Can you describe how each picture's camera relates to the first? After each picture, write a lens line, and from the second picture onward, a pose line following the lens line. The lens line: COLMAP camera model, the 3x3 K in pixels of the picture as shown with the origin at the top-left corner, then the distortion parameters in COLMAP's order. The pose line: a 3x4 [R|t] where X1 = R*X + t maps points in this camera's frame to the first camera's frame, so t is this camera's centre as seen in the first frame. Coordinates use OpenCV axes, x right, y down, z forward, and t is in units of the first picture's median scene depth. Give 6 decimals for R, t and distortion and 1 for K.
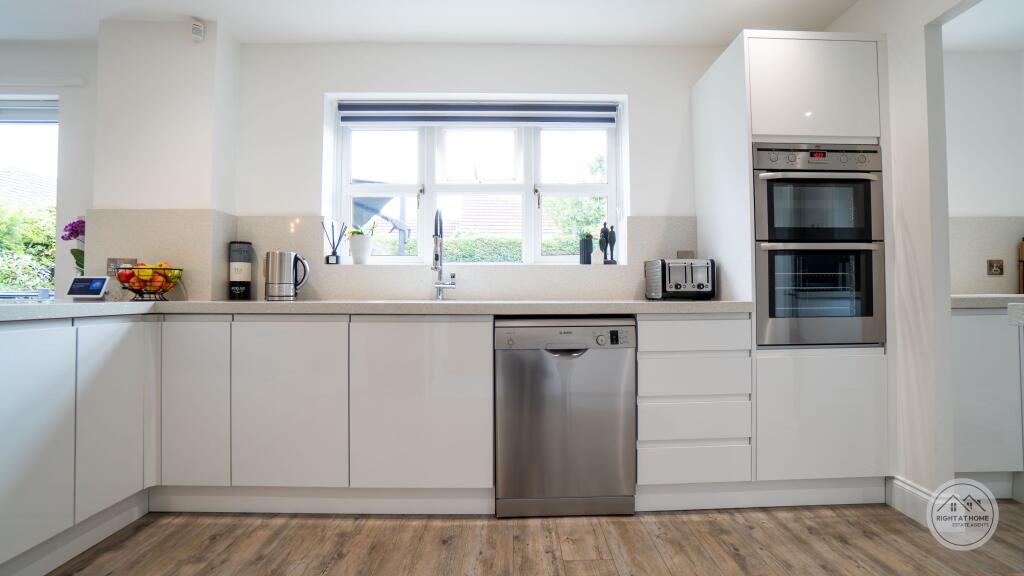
lens RADIAL K [[461.1, 0, 509.0], [0, 461.1, 287.6], [0, 0, 1]] dist [-0.024859, 0.002858]
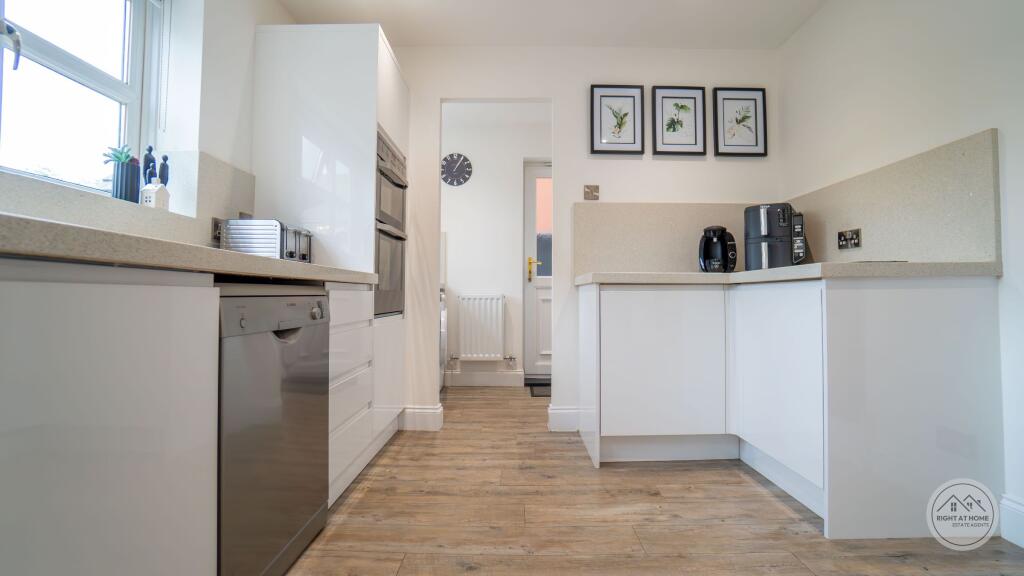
lens RADIAL K [[461.1, 0, 518.1], [0, 461.1, 274.3], [0, 0, 1]] dist [-0.024859, 0.002858]
pose [[0.009247, 0.055590, 0.998411, -0.595015], [-0.026541, 0.998115, -0.055327, 0.085189], [-0.999605, -0.025987, 0.010705, 0.682249]]
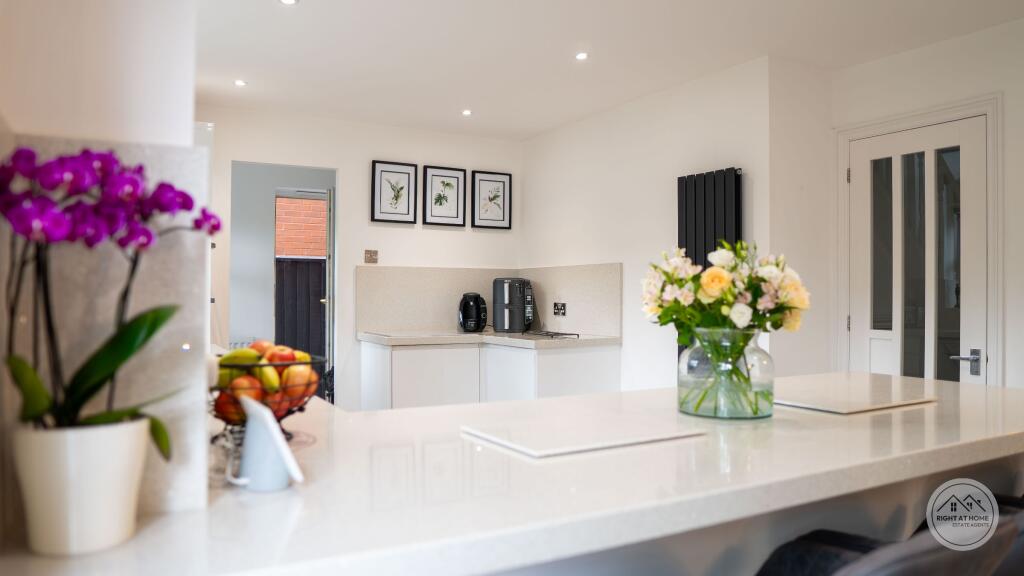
lens RADIAL K [[775.8, 0, 511.9], [0, 775.8, 289.1], [0, 0, 1]] dist [-0.015246, -0.002830]
pose [[-0.468247, 0.013932, 0.883488, -1.346880], [-0.023015, 0.999344, -0.027957, -0.015218], [-0.883298, -0.033424, -0.467619, 1.071053]]
